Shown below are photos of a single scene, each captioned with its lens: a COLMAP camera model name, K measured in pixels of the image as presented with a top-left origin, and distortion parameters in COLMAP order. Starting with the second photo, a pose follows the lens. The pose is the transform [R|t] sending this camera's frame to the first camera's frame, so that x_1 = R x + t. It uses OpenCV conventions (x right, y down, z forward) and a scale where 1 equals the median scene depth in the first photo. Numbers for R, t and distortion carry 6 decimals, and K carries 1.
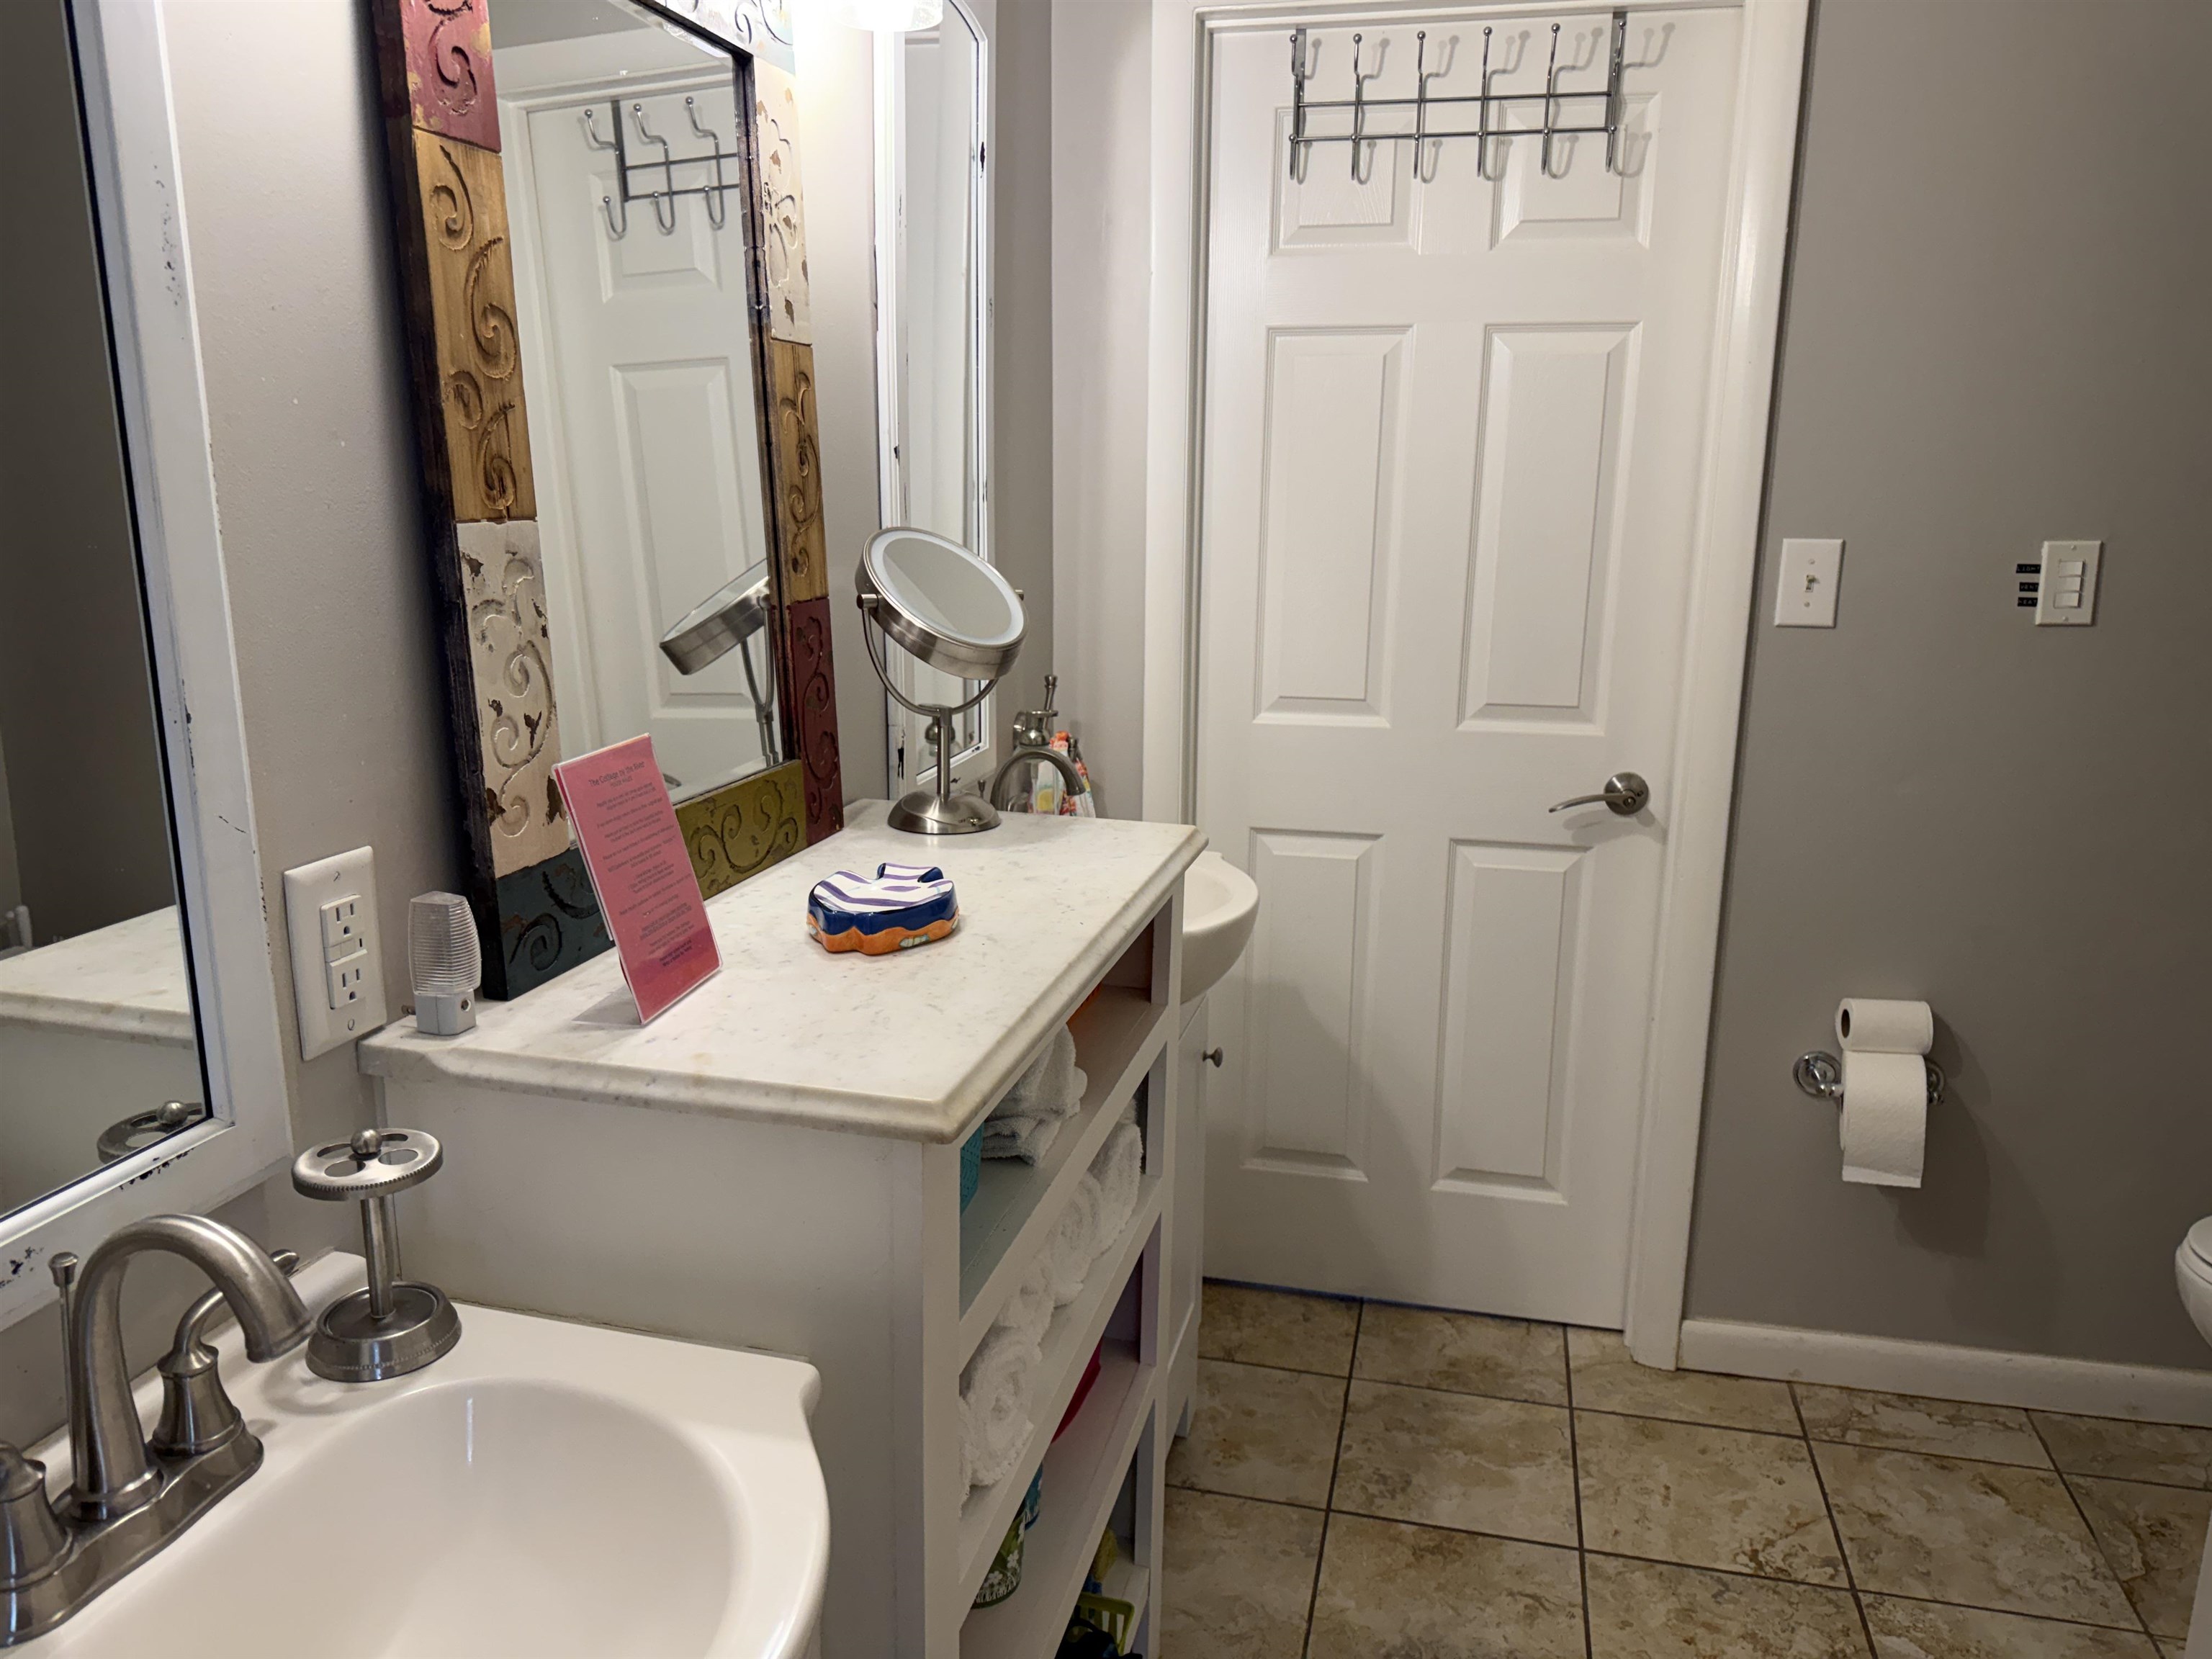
lens RADIAL K [[1573.6, 0, 1102.2], [0, 1573.6, 818.5], [0, 0, 1]] dist [-0.004803, -0.006287]
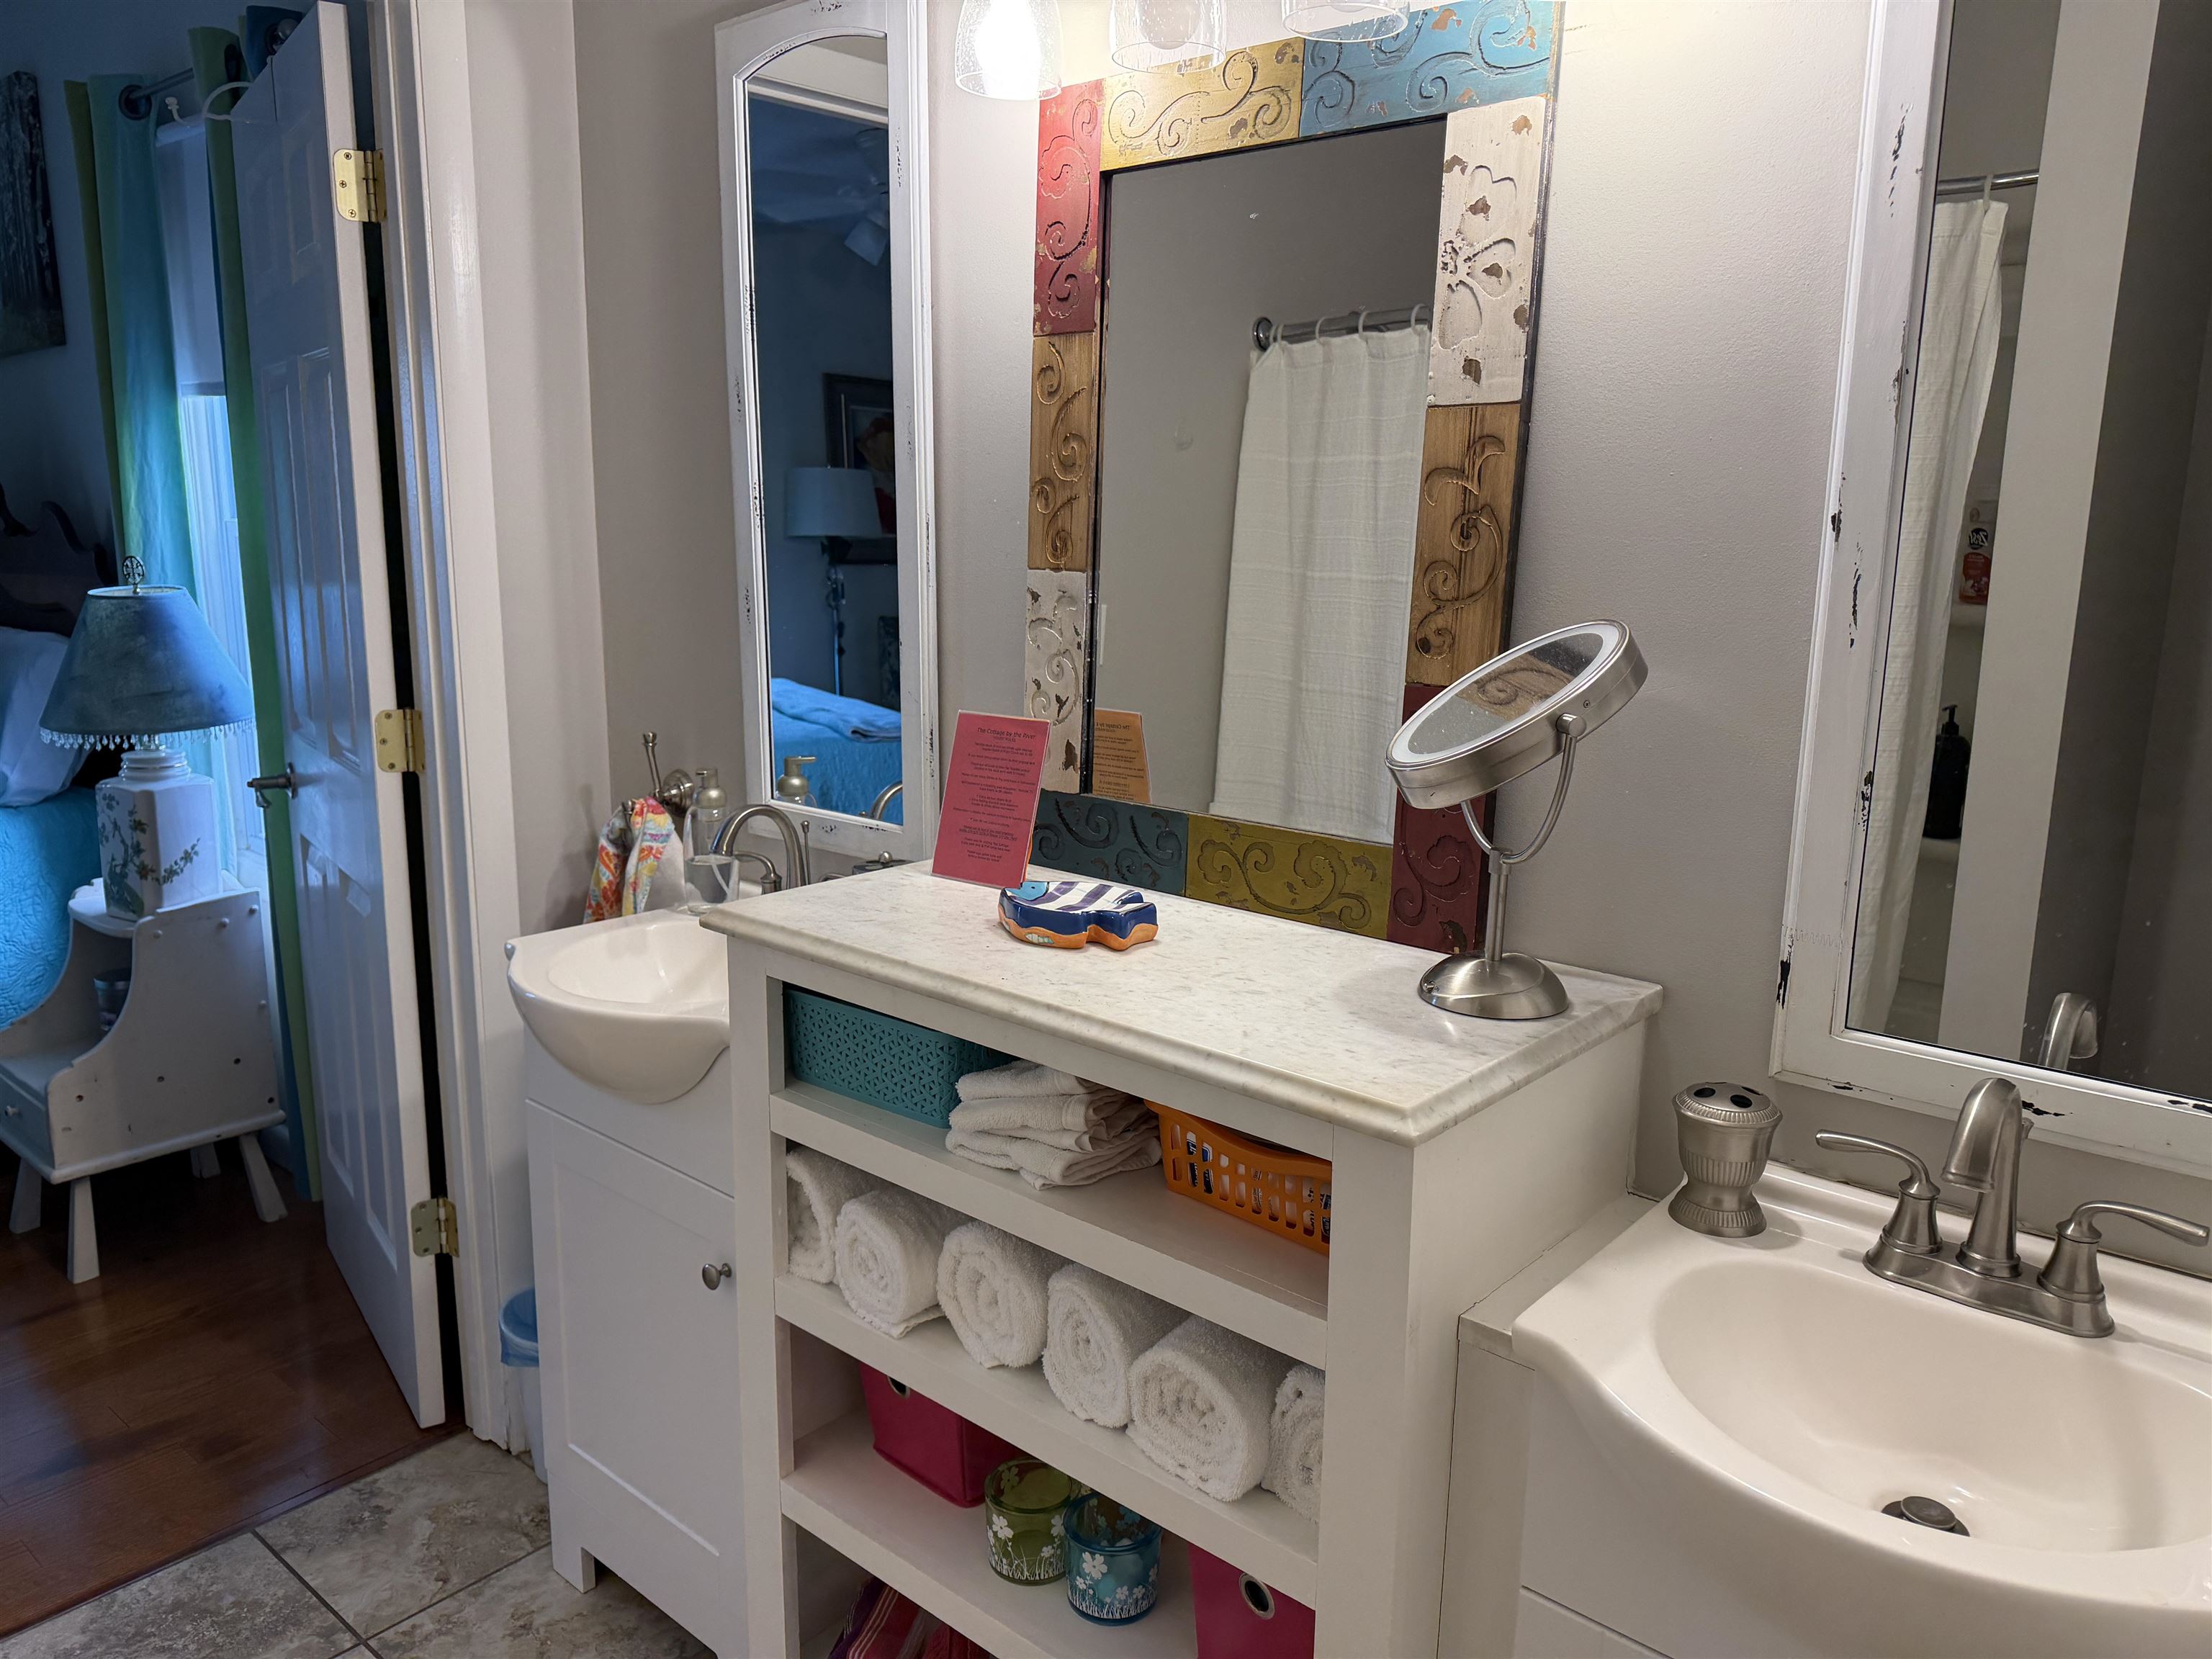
lens RADIAL K [[1573.6, 0, 1101.8], [0, 1573.6, 852.0], [0, 0, 1]] dist [-0.004803, -0.006287]
pose [[-0.456805, 0.172888, -0.872605, 0.995281], [-0.204589, 0.934219, 0.292197, -0.383446], [0.865721, 0.312002, -0.391385, 1.690193]]
